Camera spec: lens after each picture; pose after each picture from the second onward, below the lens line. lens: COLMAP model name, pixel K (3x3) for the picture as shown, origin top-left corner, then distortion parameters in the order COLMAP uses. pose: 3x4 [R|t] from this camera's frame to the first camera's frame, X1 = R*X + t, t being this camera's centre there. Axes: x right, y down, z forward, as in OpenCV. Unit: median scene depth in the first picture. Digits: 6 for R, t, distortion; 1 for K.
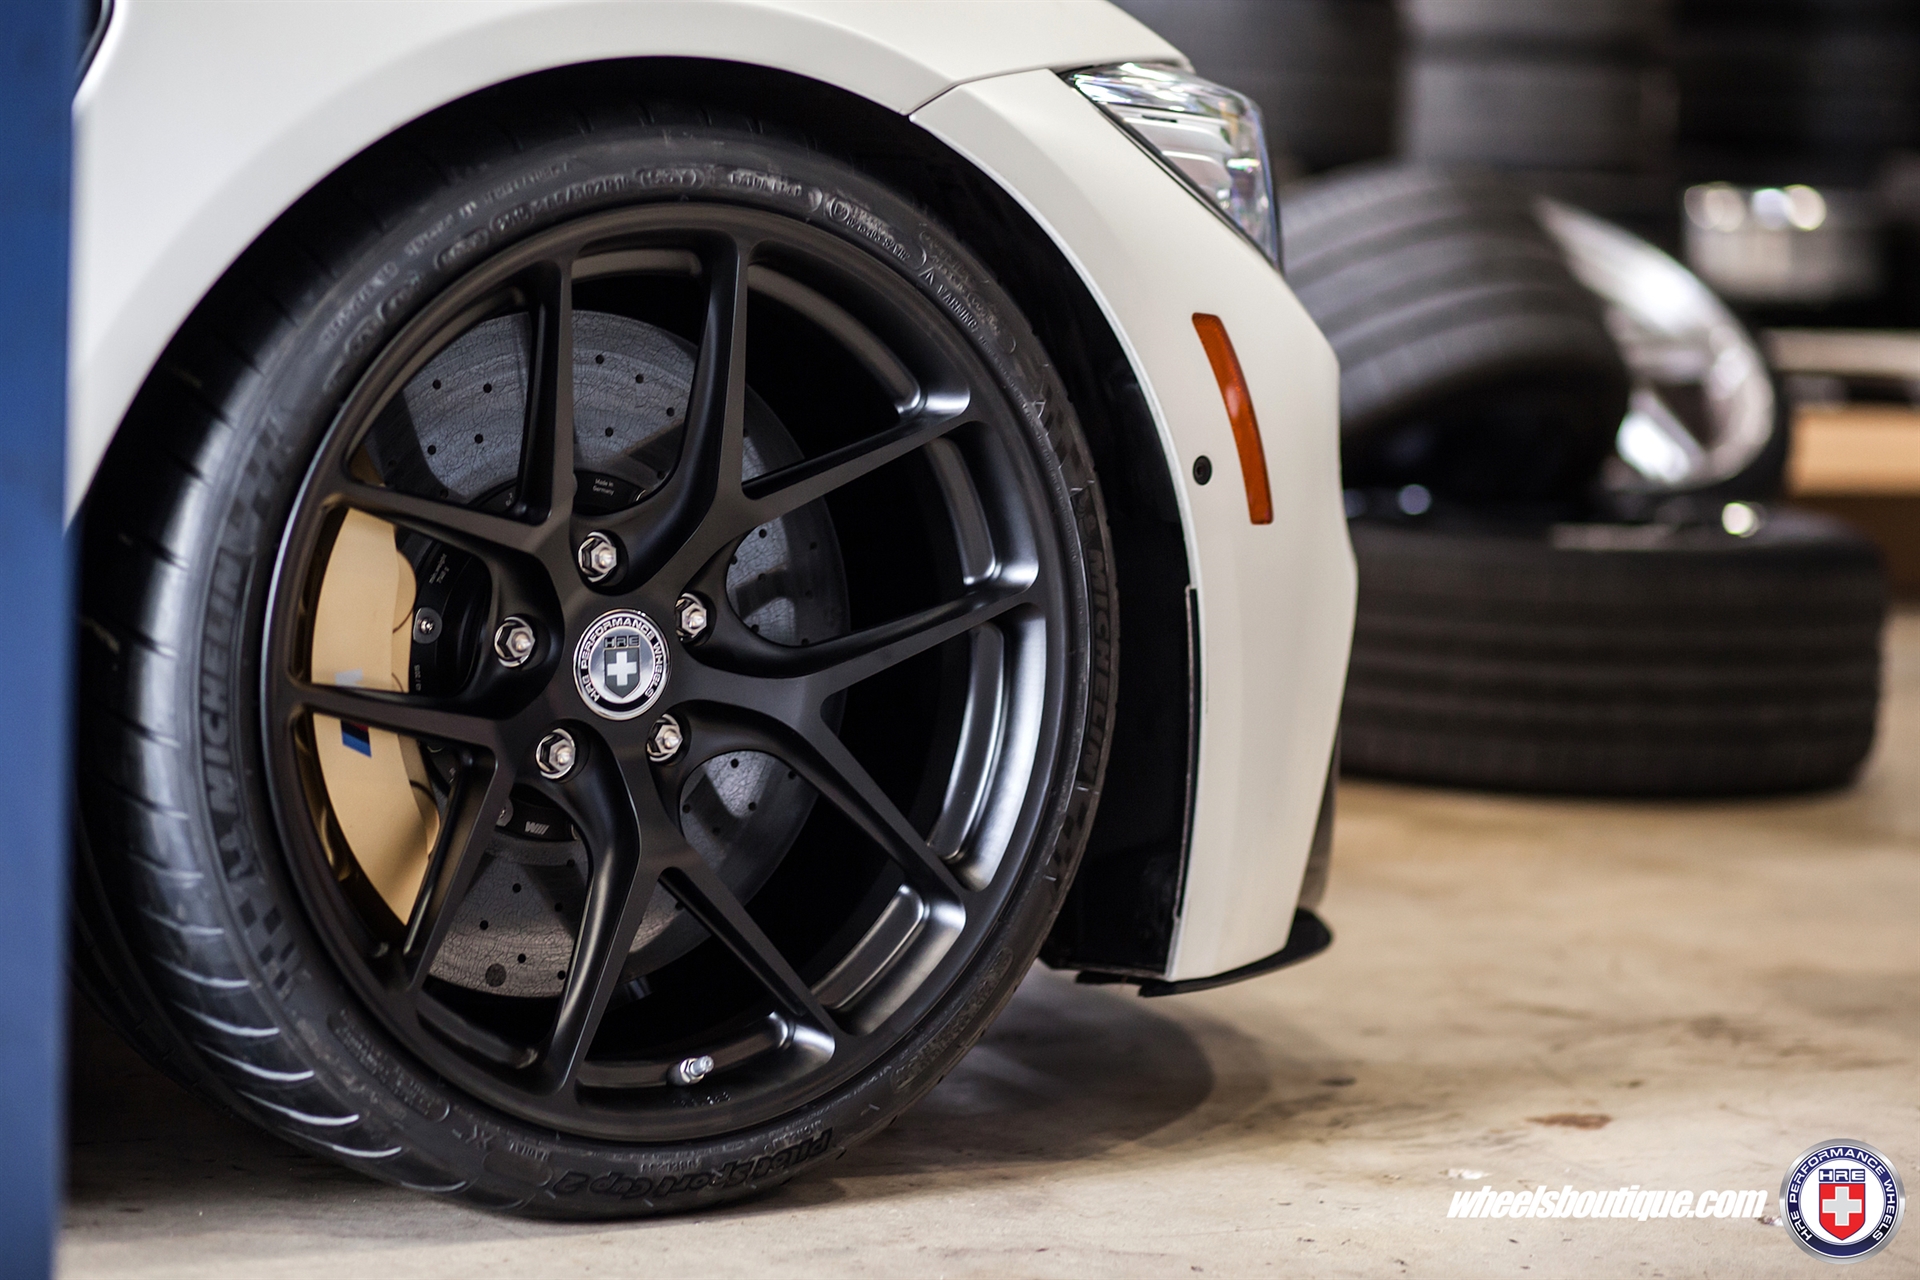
lens RADIAL K [[4943.8, 0, 960.0], [0, 4943.8, 640.0], [0, 0, 1]] dist [-0.014292, -0.609202]
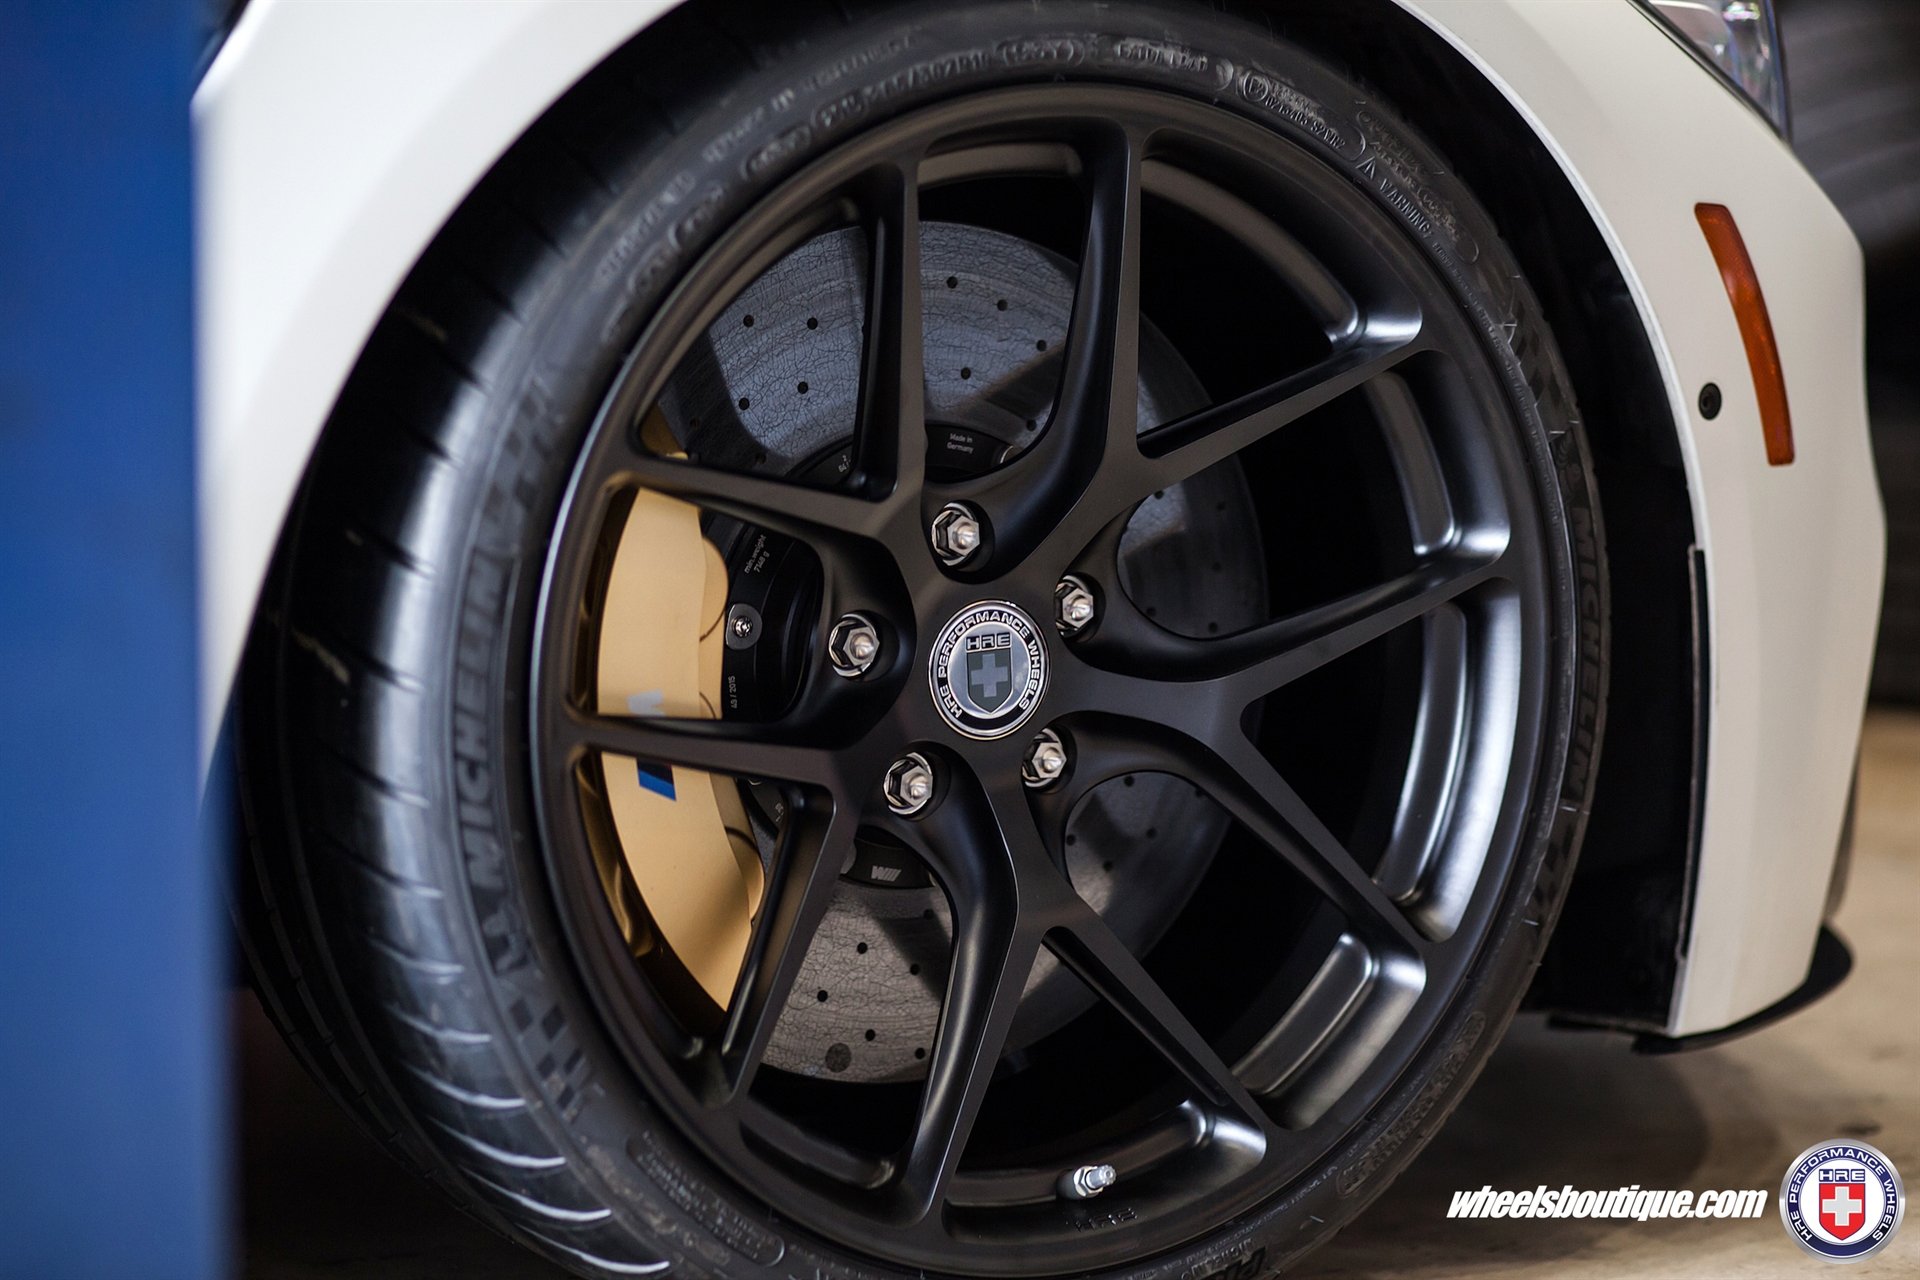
lens RADIAL K [[4800.2, 0, 960.0], [0, 4800.2, 640.0], [0, 0, 1]] dist [0.058335, 0.439069]
pose [[0.997773, -0.018369, -0.064123, -0.023874], [0.020491, 0.999258, 0.032601, -0.025226], [0.063477, -0.033842, 0.997409, 0.234967]]
